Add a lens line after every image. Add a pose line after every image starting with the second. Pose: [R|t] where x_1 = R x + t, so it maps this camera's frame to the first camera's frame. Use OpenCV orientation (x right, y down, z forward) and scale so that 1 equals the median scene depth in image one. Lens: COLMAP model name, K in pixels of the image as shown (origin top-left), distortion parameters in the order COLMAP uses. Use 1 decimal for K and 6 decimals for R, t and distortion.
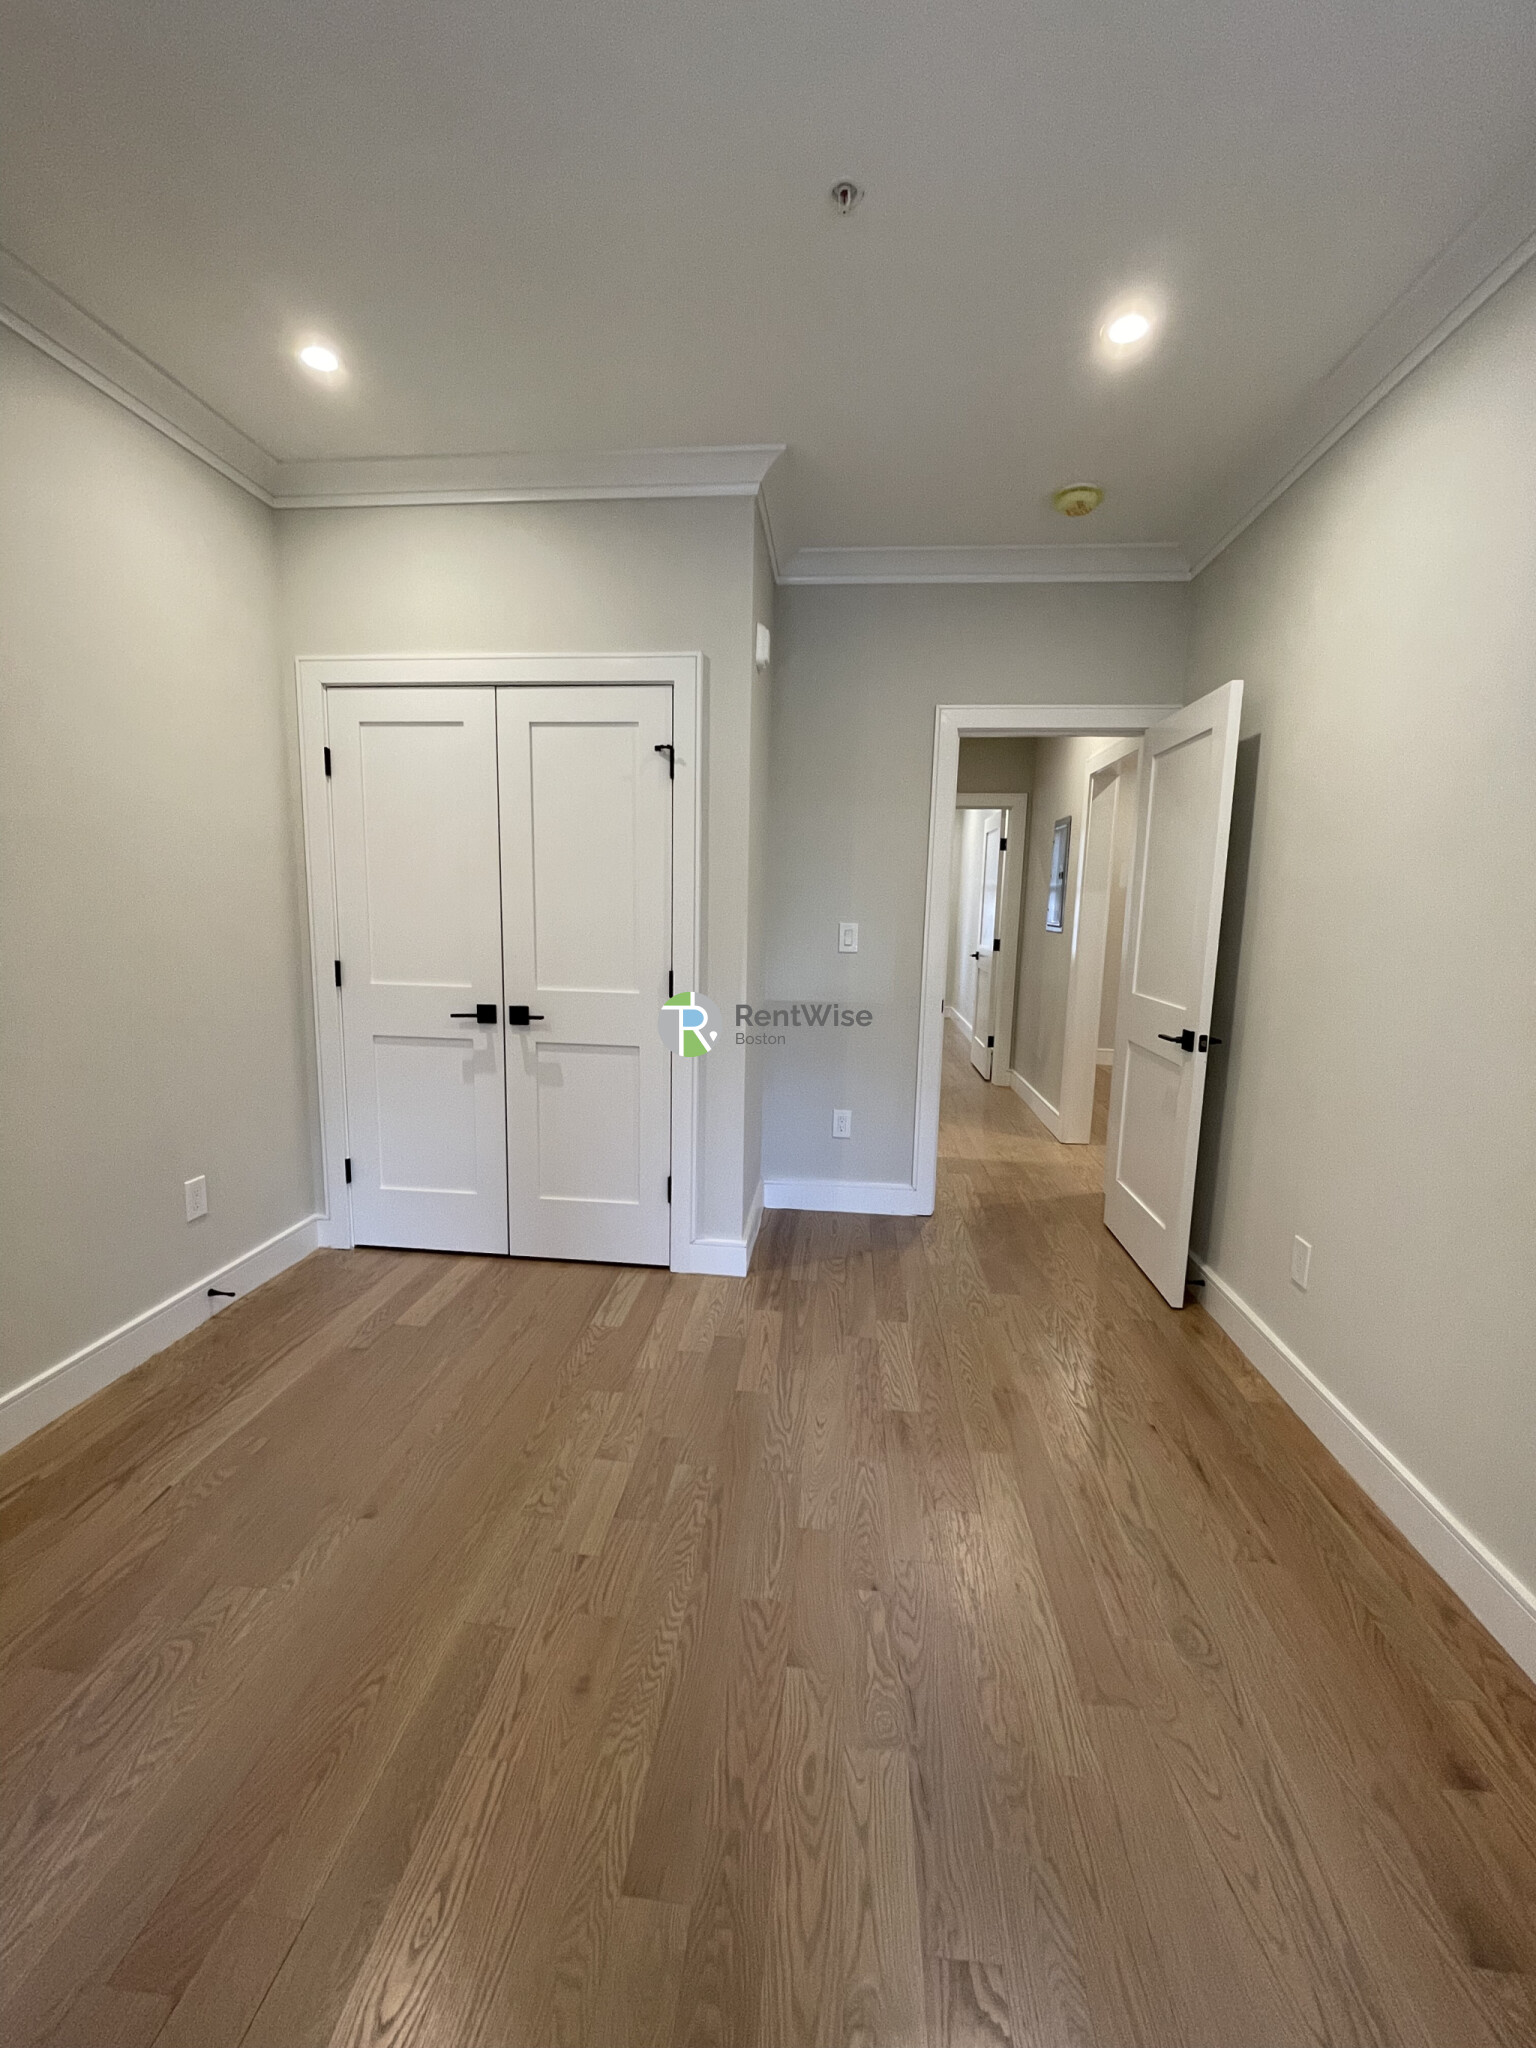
lens RADIAL K [[831.2, 0, 760.4], [0, 831.2, 1016.8], [0, 0, 1]] dist [-0.002507, 0.000381]
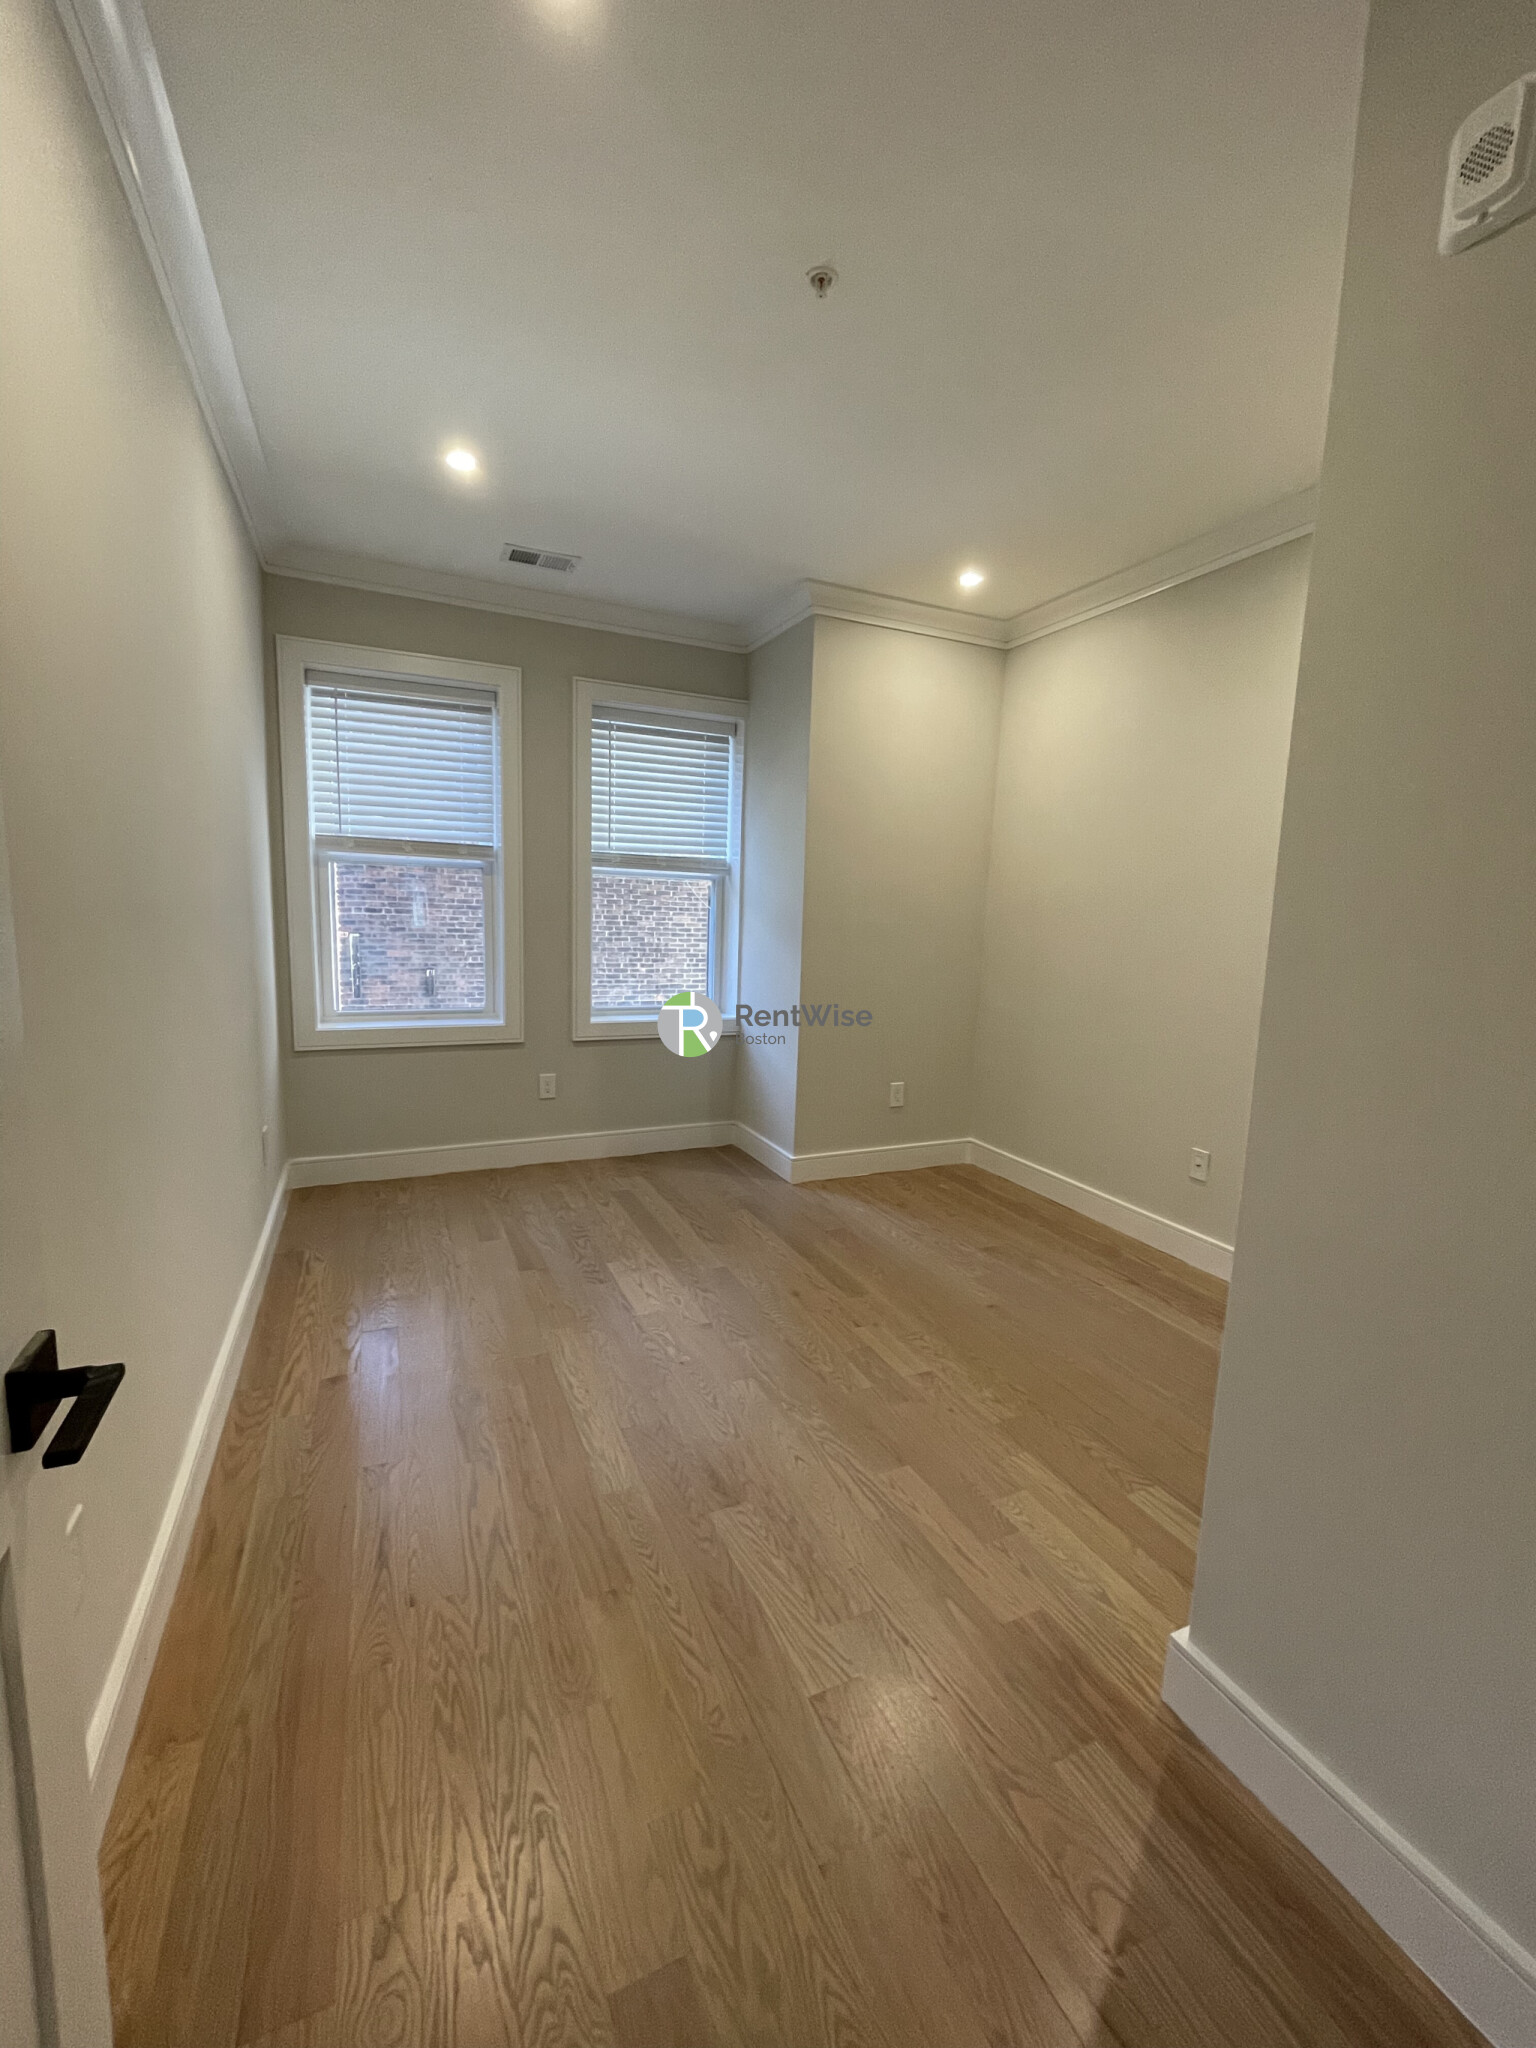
lens RADIAL K [[831.2, 0, 760.0], [0, 831.2, 1016.8], [0, 0, 1]] dist [-0.002507, 0.000381]
pose [[-0.863765, 0.017015, -0.503608, 0.671976], [-0.120067, 0.963694, 0.238492, -0.242140], [0.489381, 0.266468, -0.830362, 1.908757]]
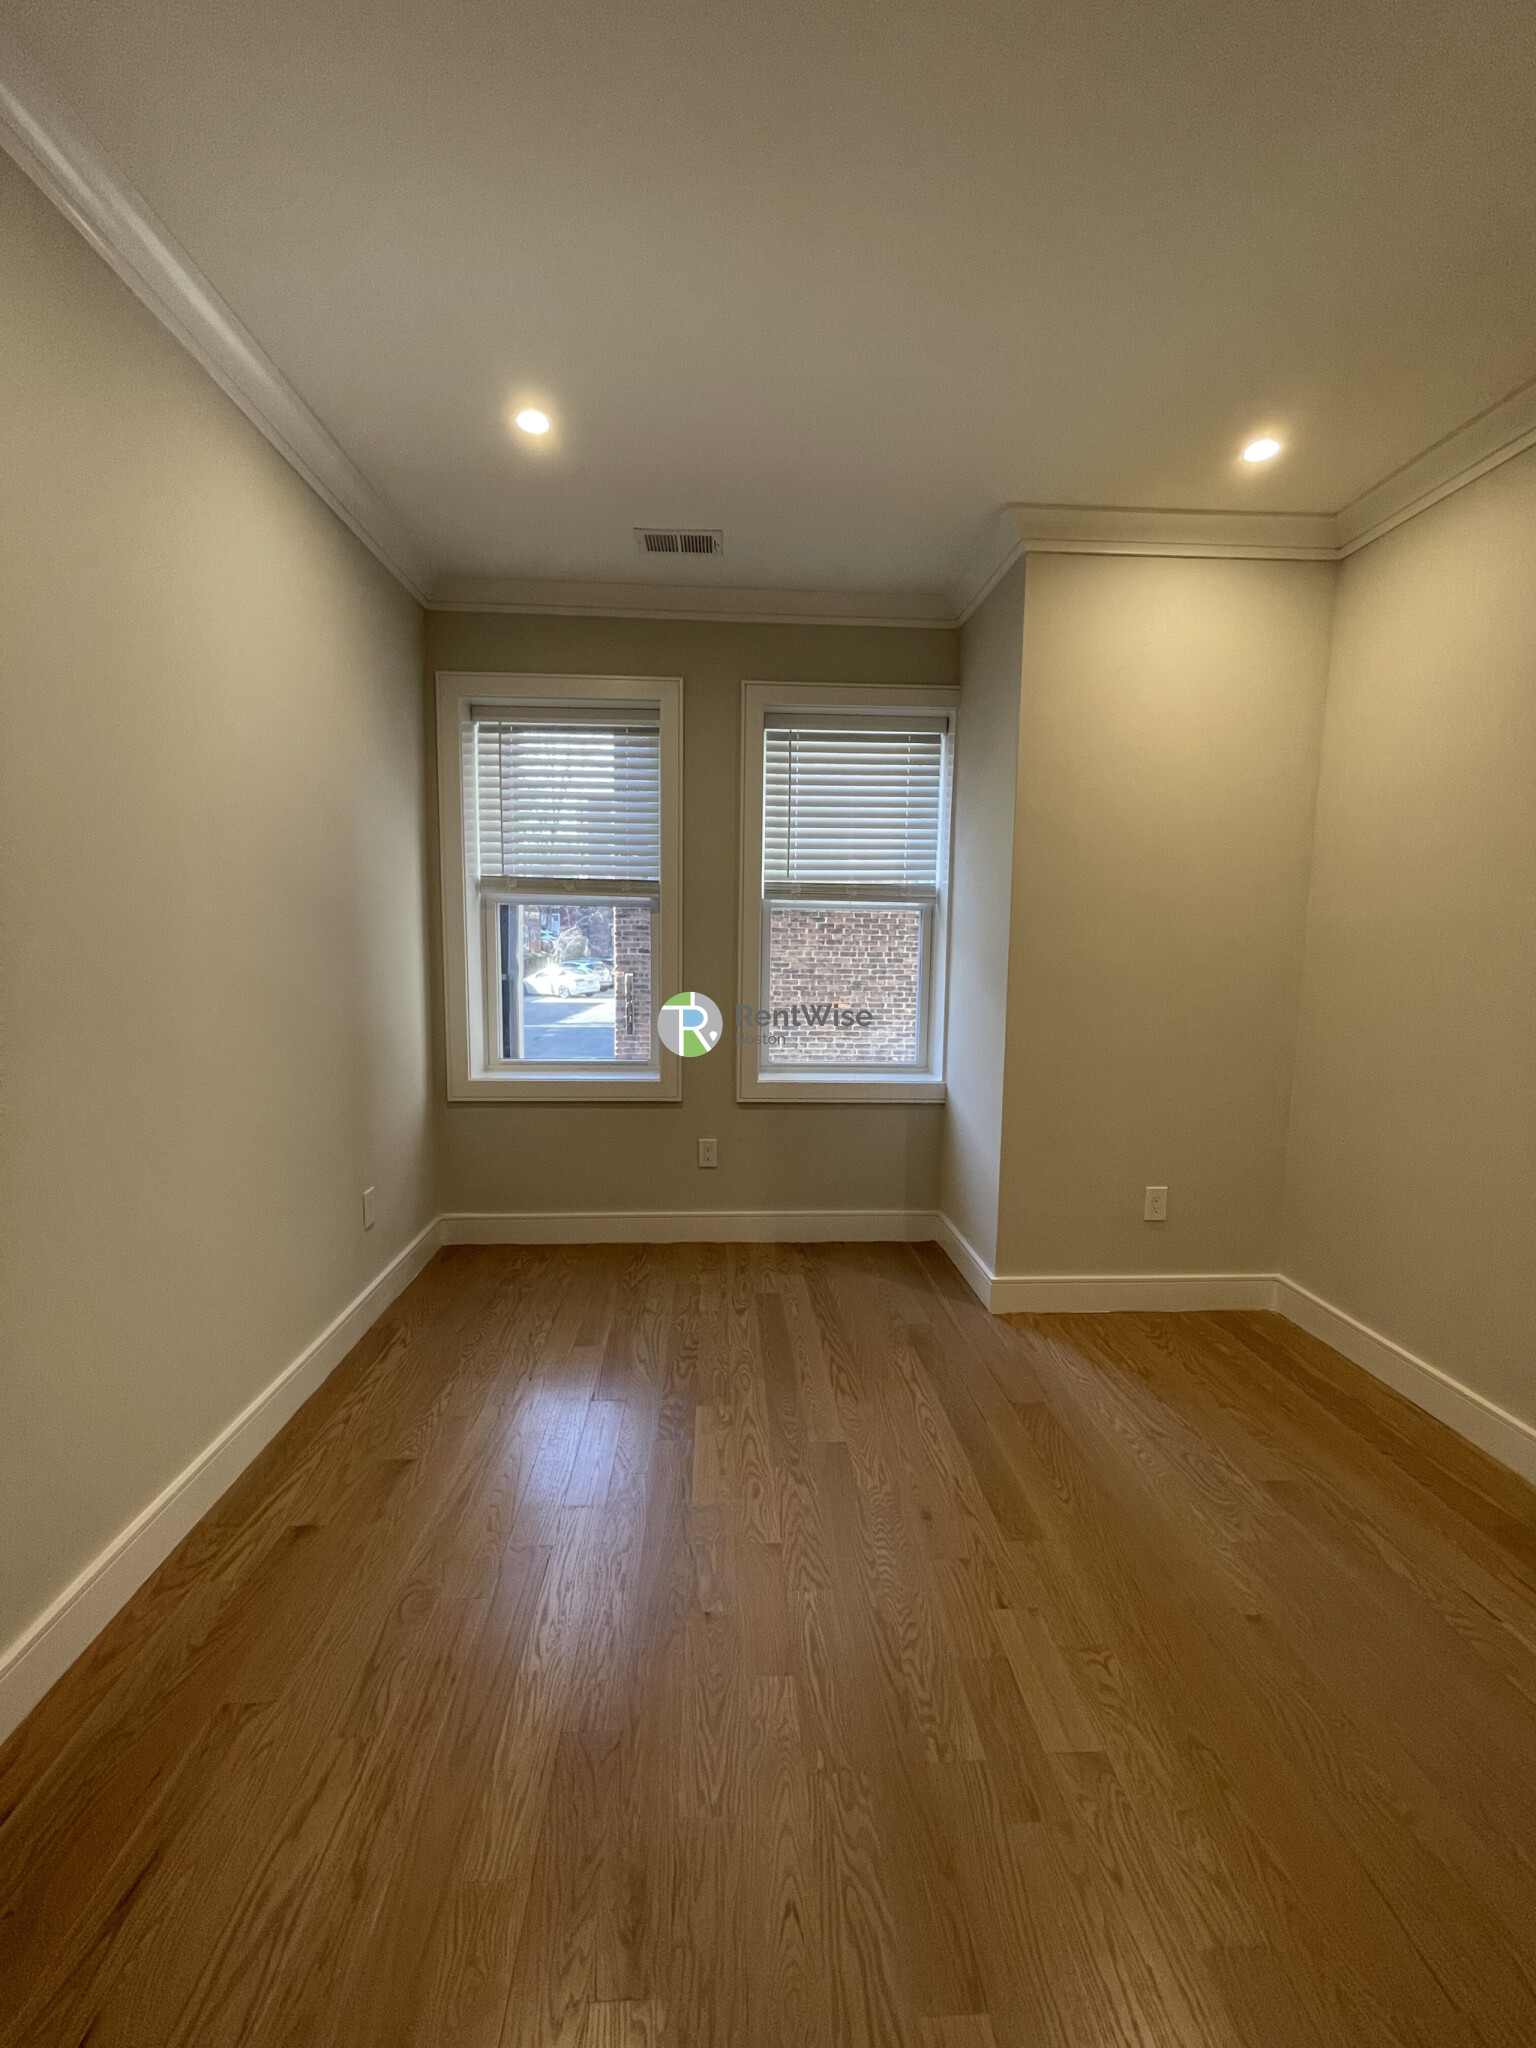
lens RADIAL K [[831.2, 0, 758.8], [0, 831.2, 1017.1], [0, 0, 1]] dist [-0.002507, 0.000381]
pose [[-0.988191, -0.020145, -0.151897, 0.217918], [-0.055357, 0.971301, 0.231323, -0.221745], [0.142878, 0.237000, -0.960946, 1.615230]]
